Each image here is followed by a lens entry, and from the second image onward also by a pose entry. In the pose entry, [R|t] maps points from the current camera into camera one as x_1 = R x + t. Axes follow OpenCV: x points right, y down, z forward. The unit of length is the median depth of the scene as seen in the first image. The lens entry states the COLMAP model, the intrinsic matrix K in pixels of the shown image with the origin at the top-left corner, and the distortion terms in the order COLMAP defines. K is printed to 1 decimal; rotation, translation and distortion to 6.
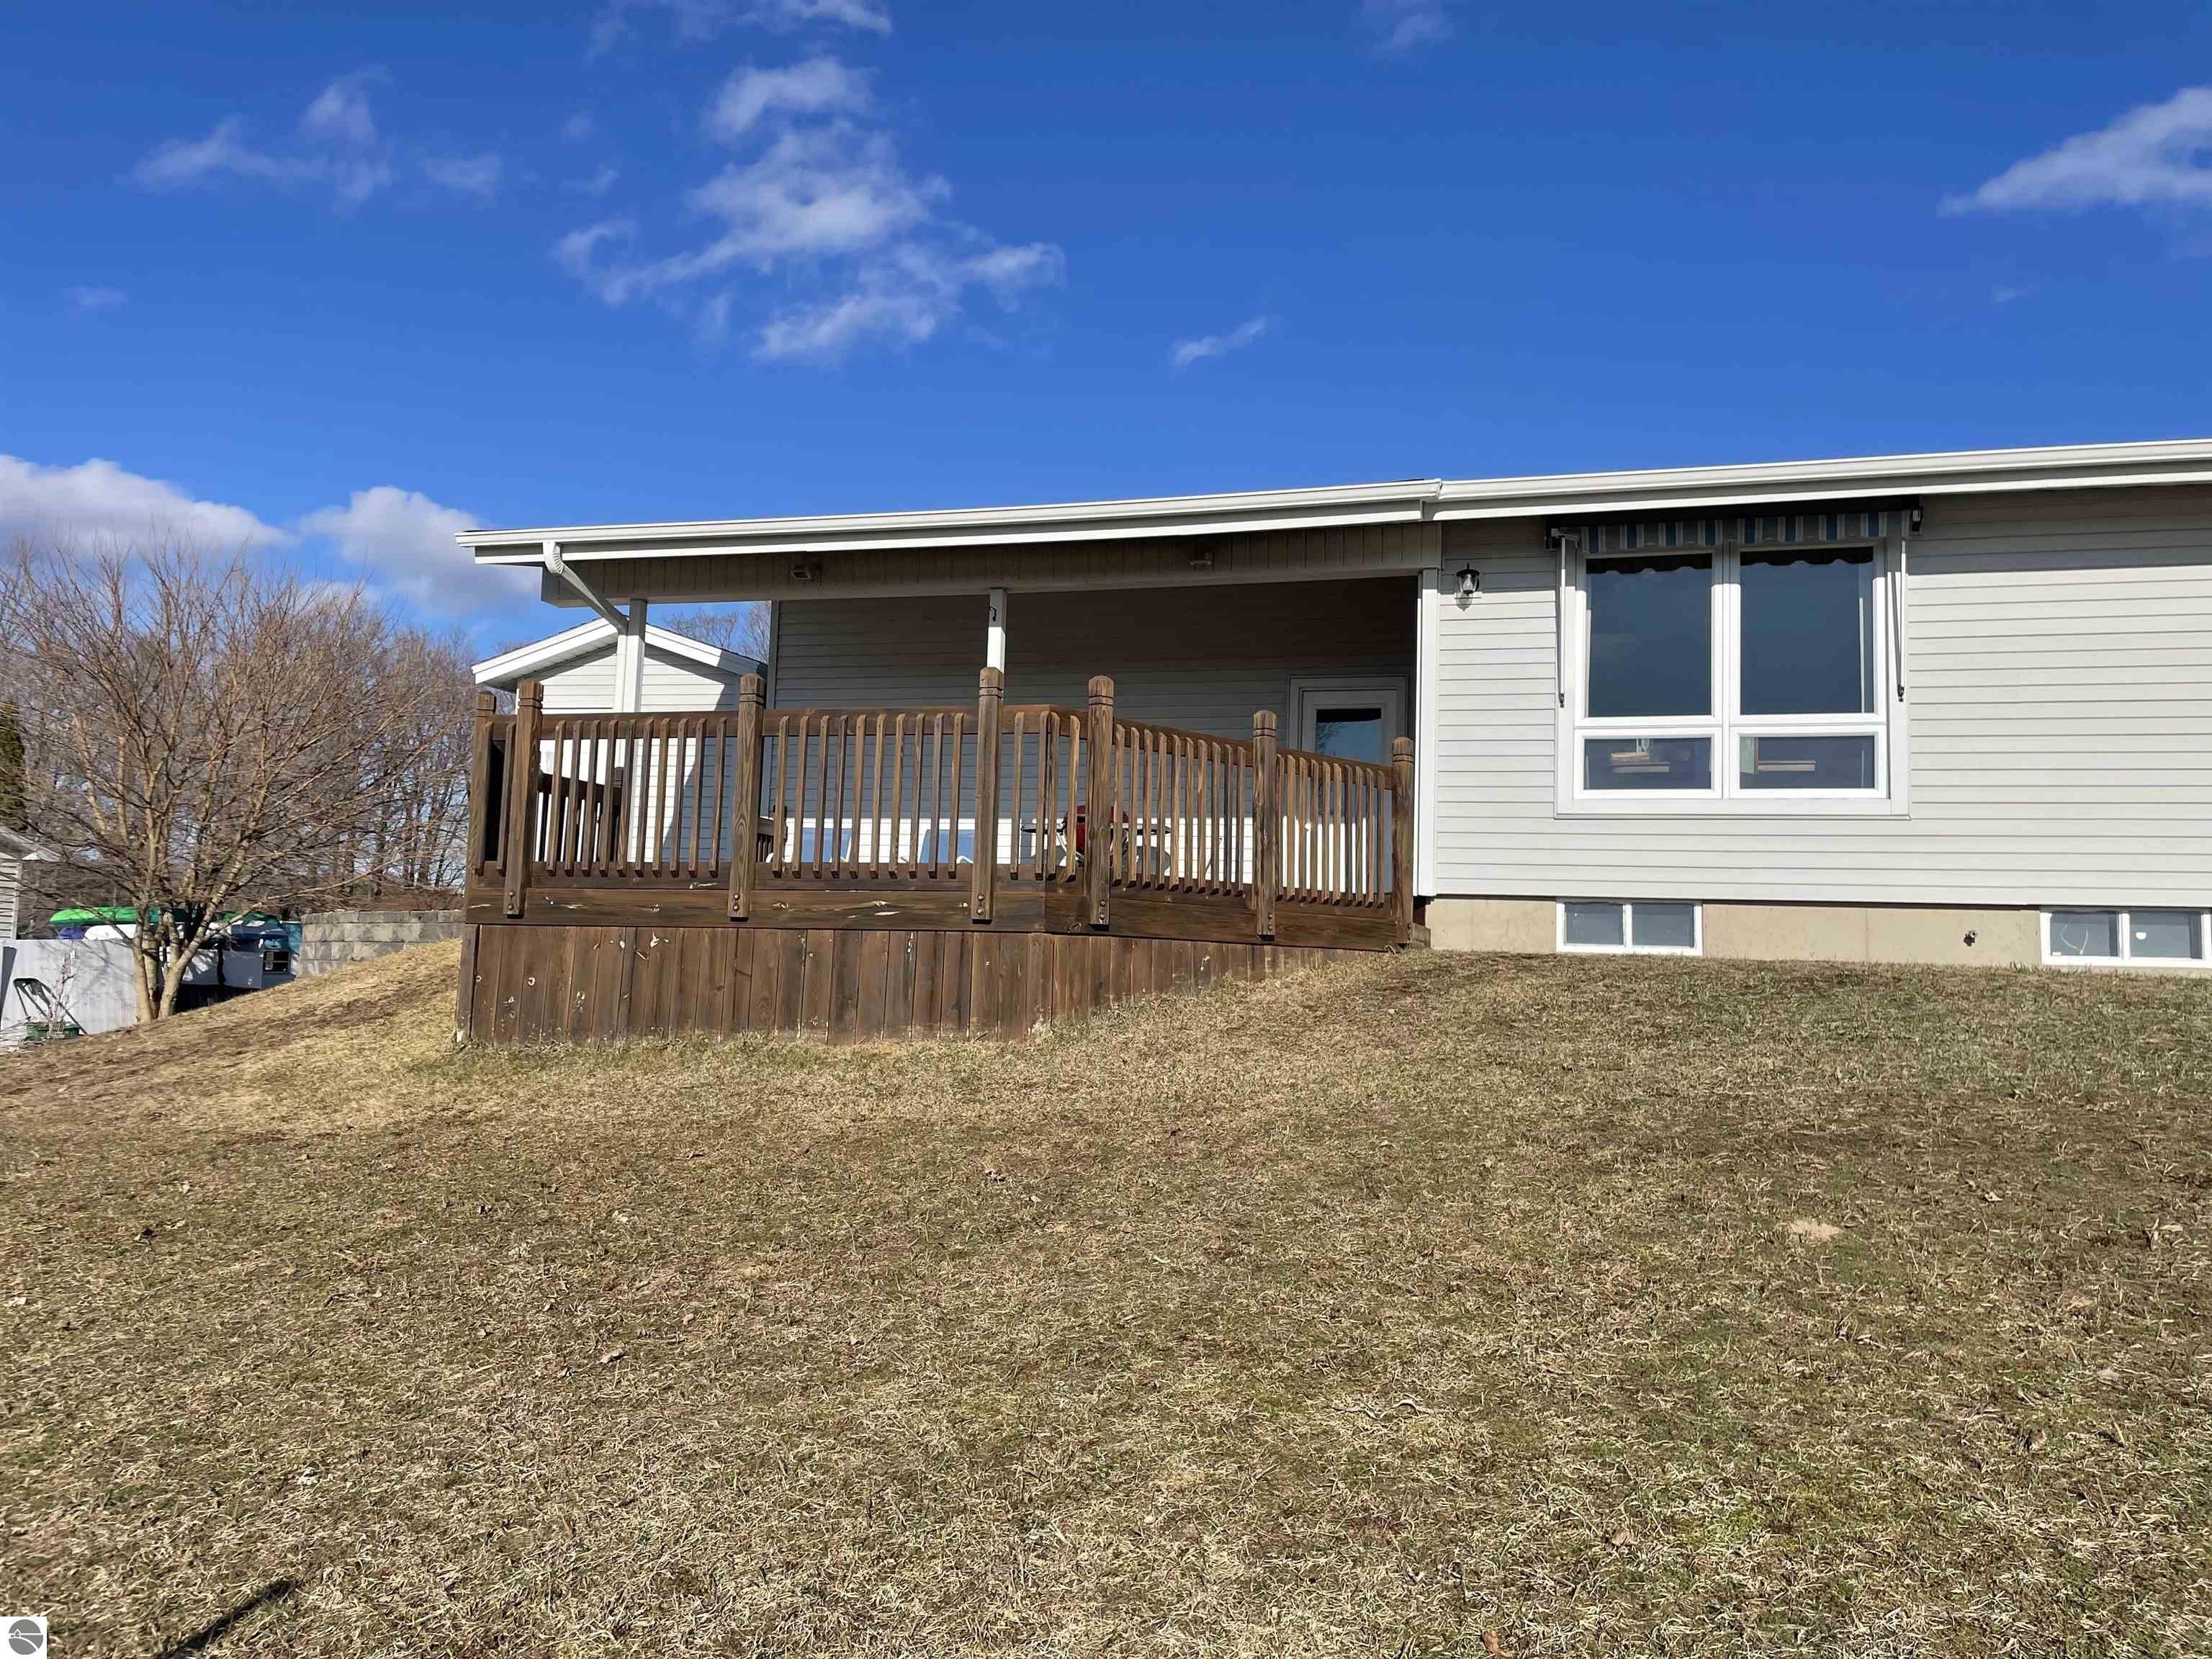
lens RADIAL K [[1681.7, 0, 1115.3], [0, 1681.7, 801.1], [0, 0, 1]] dist [0.086567, -0.101143]
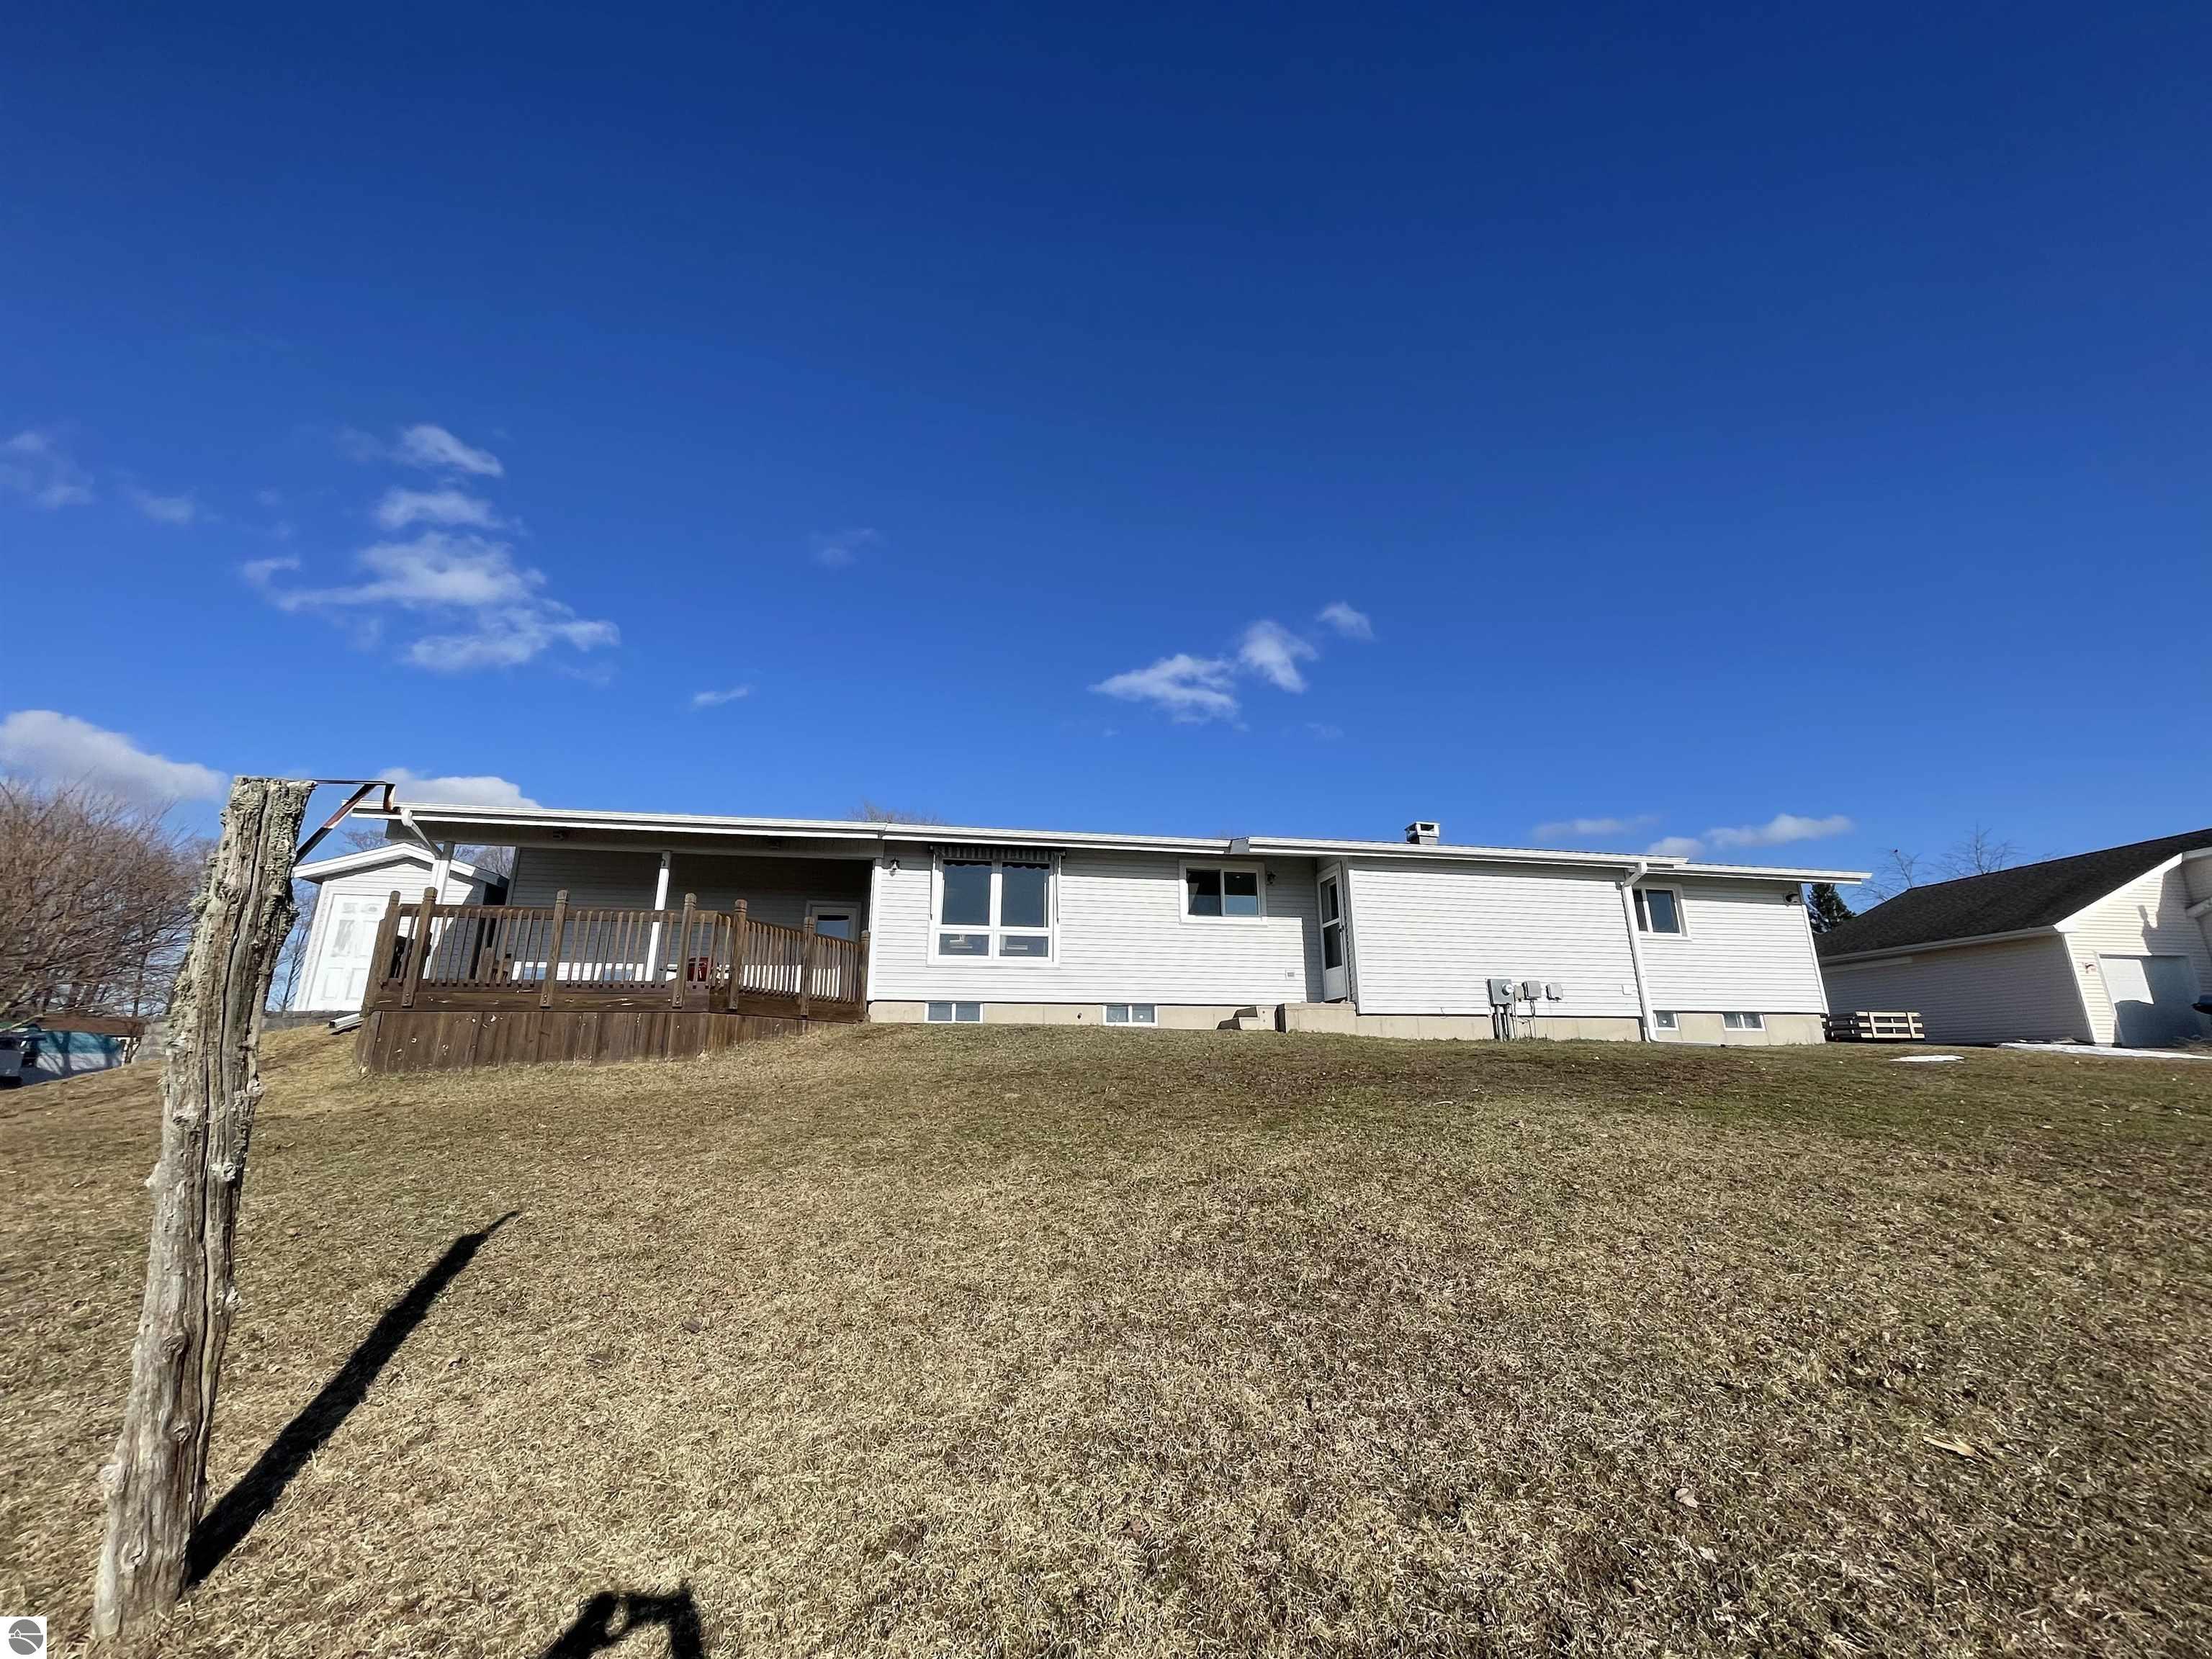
lens RADIAL K [[893.7, 0, 1094.8], [0, 893.7, 826.9], [0, 0, 1]] dist [-0.000150, -0.000552]
pose [[0.898267, 0.085157, 0.431121, -0.093912], [-0.018986, 0.987649, -0.155526, 0.007224], [-0.439040, 0.131518, 0.888789, -0.270471]]
